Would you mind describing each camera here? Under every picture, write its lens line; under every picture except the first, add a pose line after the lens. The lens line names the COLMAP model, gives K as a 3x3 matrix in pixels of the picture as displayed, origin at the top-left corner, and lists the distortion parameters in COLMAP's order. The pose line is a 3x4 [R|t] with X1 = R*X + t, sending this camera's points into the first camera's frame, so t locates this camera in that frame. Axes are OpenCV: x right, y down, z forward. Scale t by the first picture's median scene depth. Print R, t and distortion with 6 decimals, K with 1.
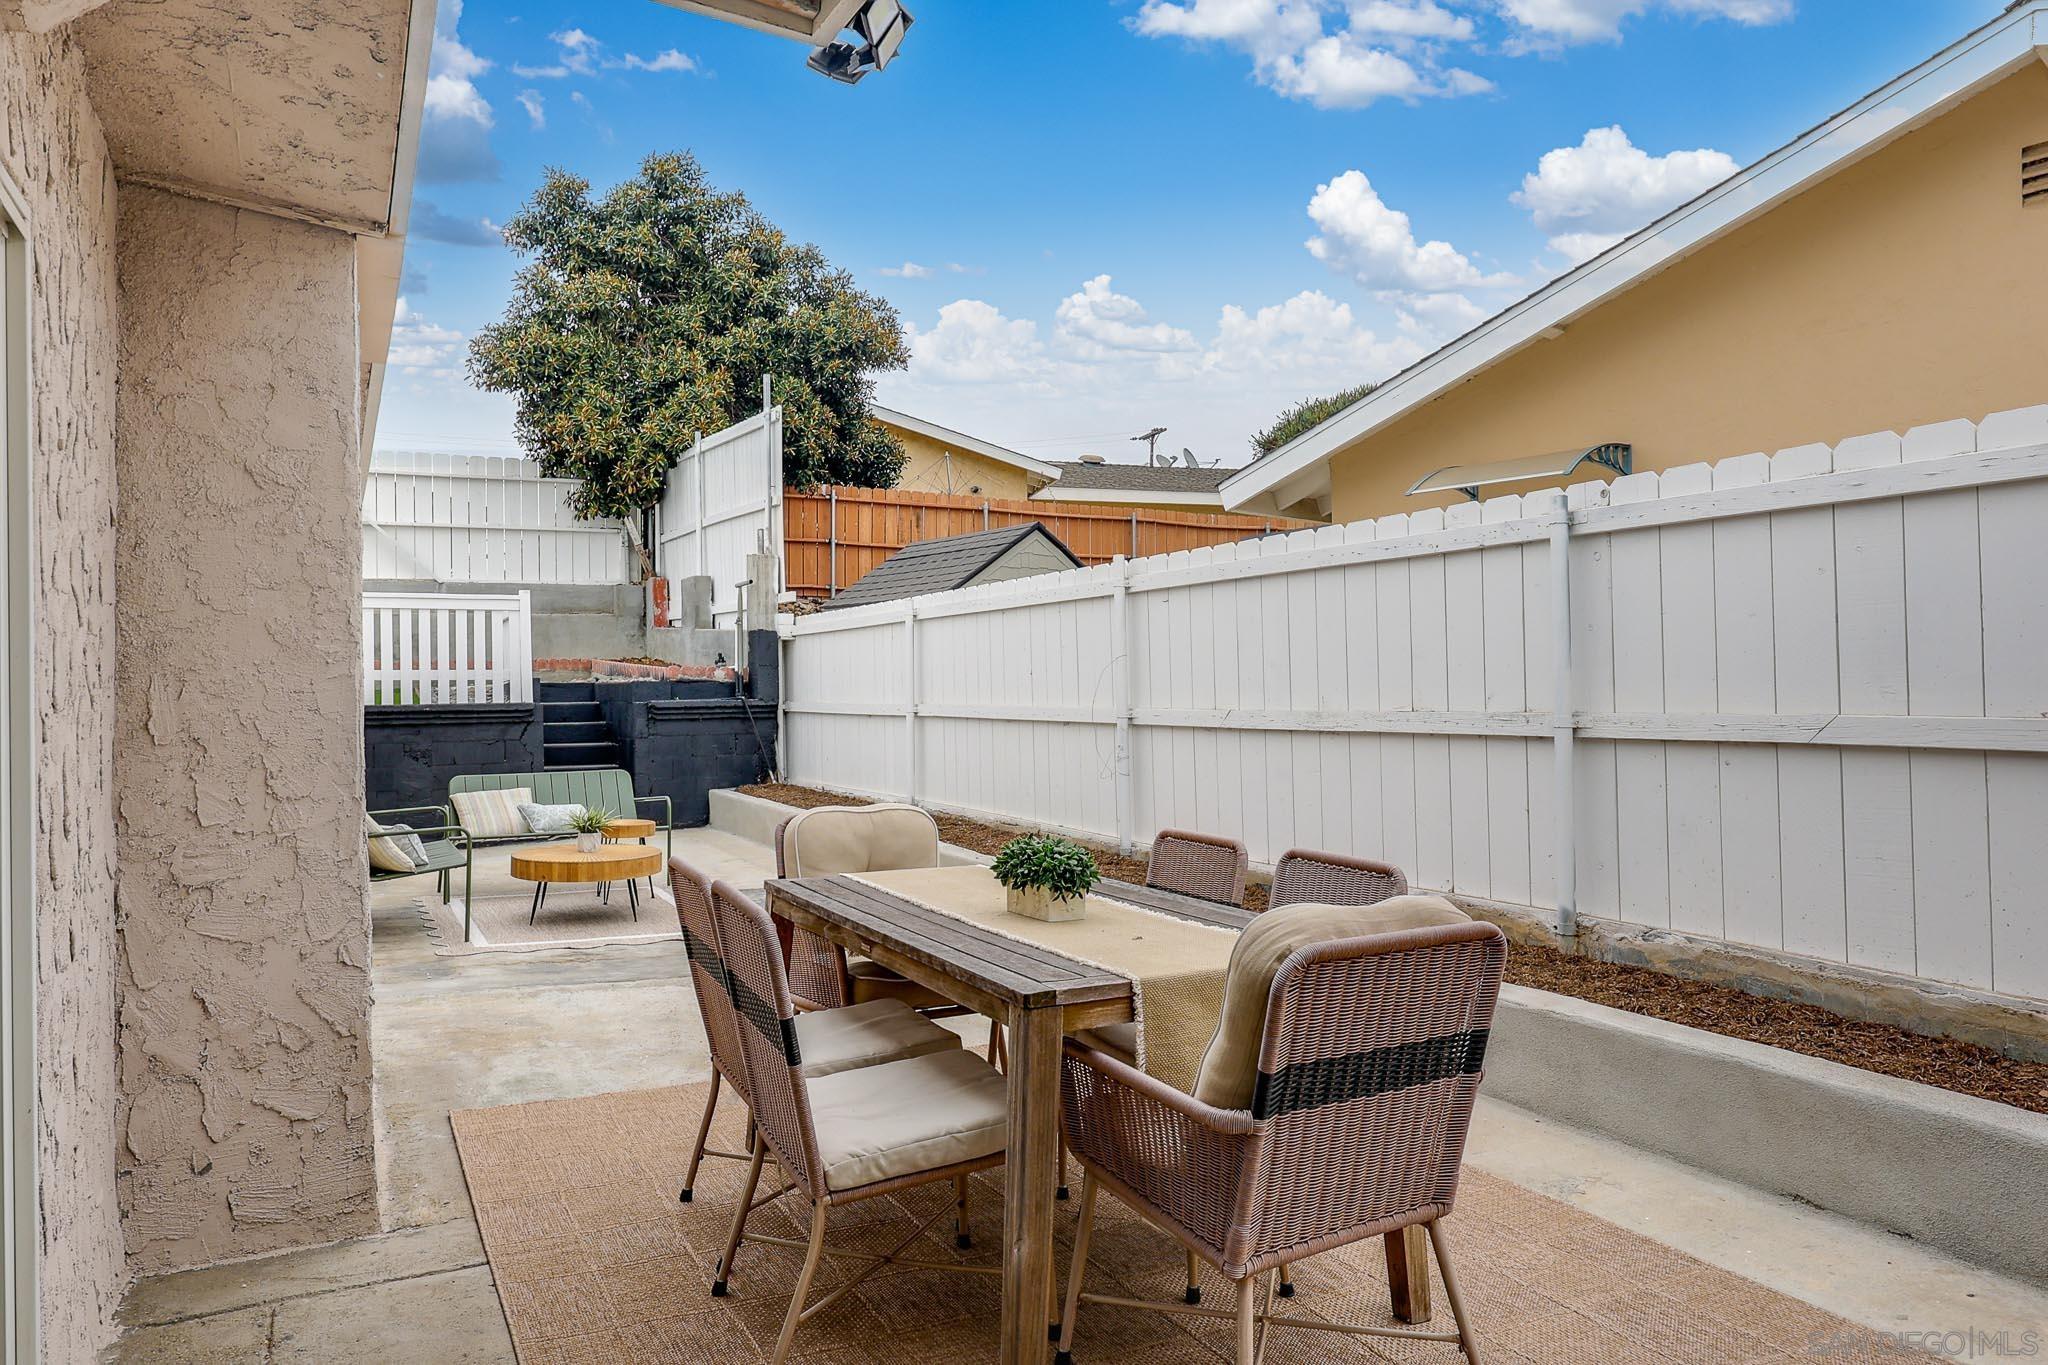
lens RADIAL K [[1330.7, 0, 1031.5], [0, 1330.7, 694.2], [0, 0, 1]] dist [-0.005444, -0.000712]
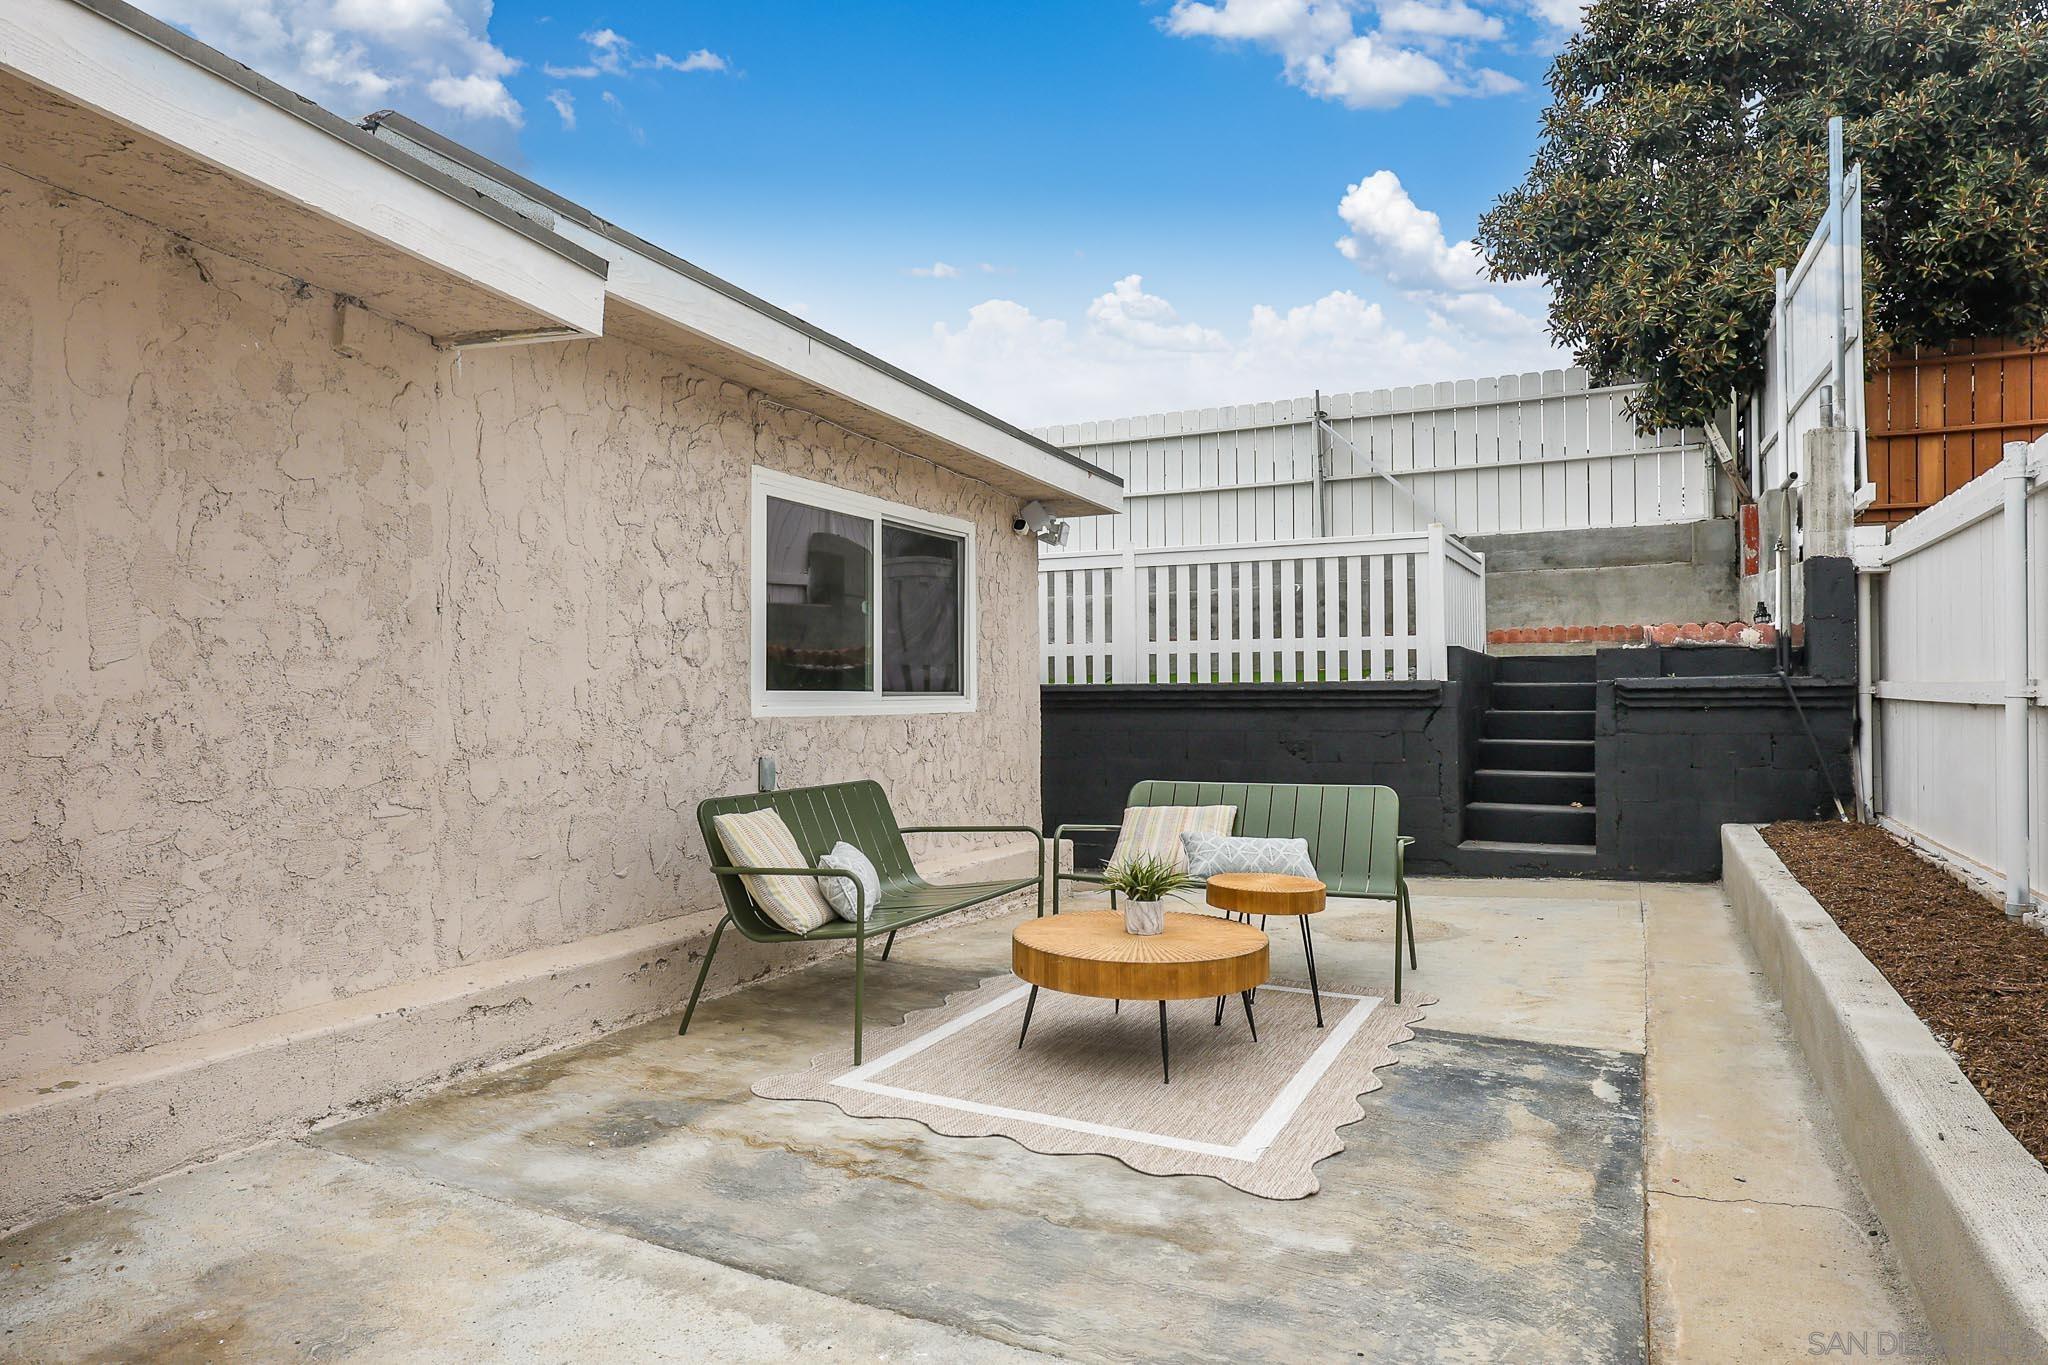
lens RADIAL K [[1305.9, 0, 1024.0], [0, 1305.9, 682.5], [0, 0, 1]] dist [-0.002580, -0.000170]
pose [[0.595794, 0.003212, -0.803131, 0.048075], [-0.003944, 0.999992, 0.001074, 0.007051], [0.803128, 0.002528, 0.595802, 0.375642]]
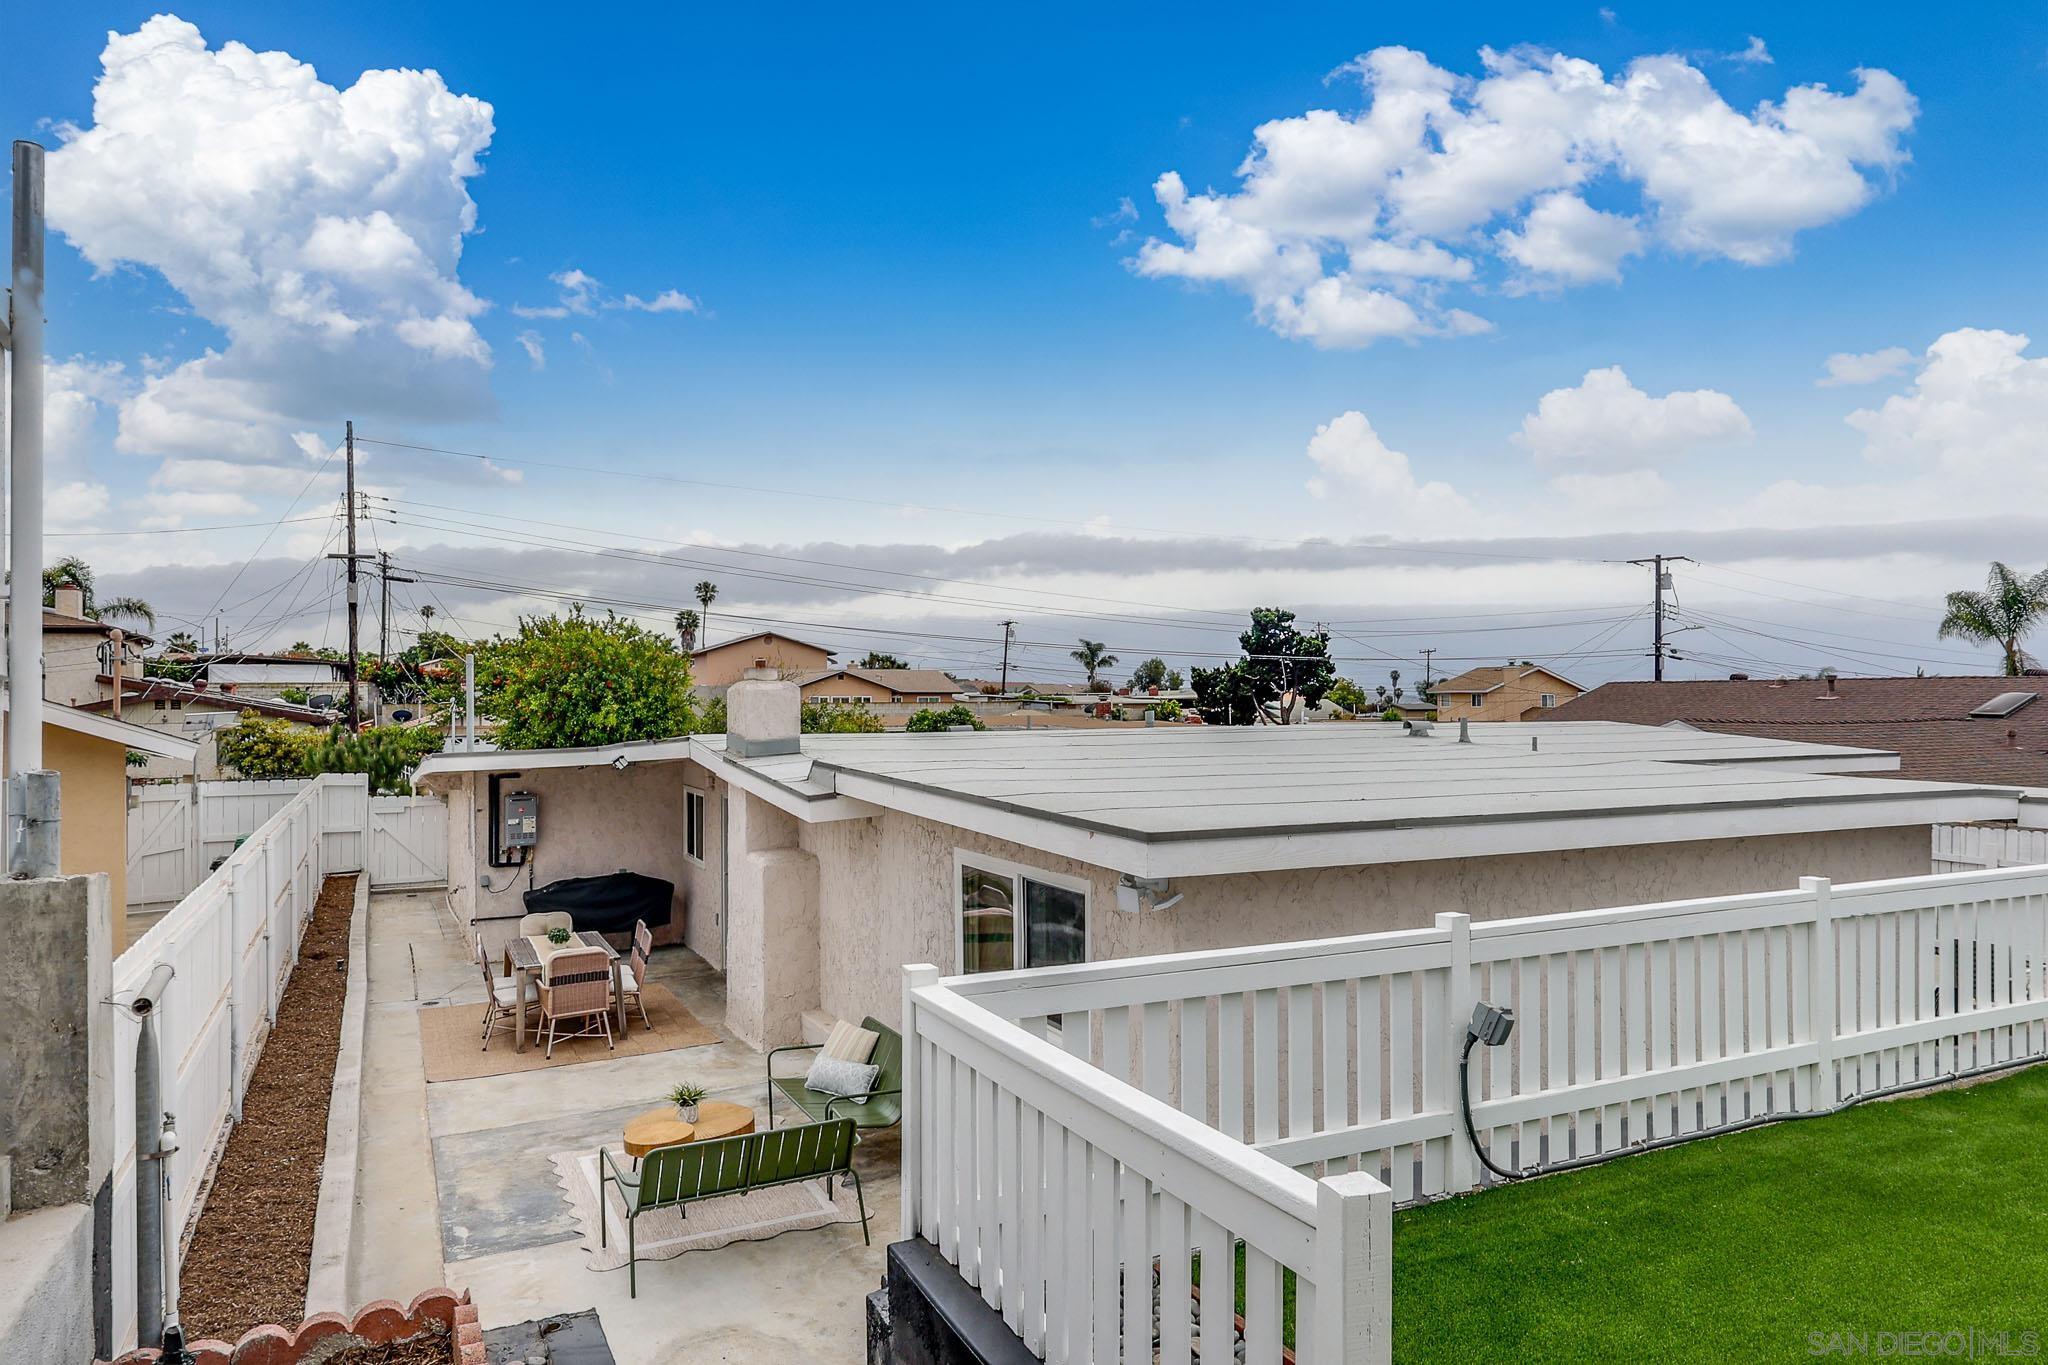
lens RADIAL K [[1147.1, 0, 971.0], [0, 1147.1, 720.0], [0, 0, 1]] dist [-0.002362, 0.000773]
pose [[-0.999366, 0.023081, 0.027108, -0.354513], [0.022876, 0.999707, -0.007867, -0.122659], [-0.027282, -0.007242, -0.999602, 1.159913]]
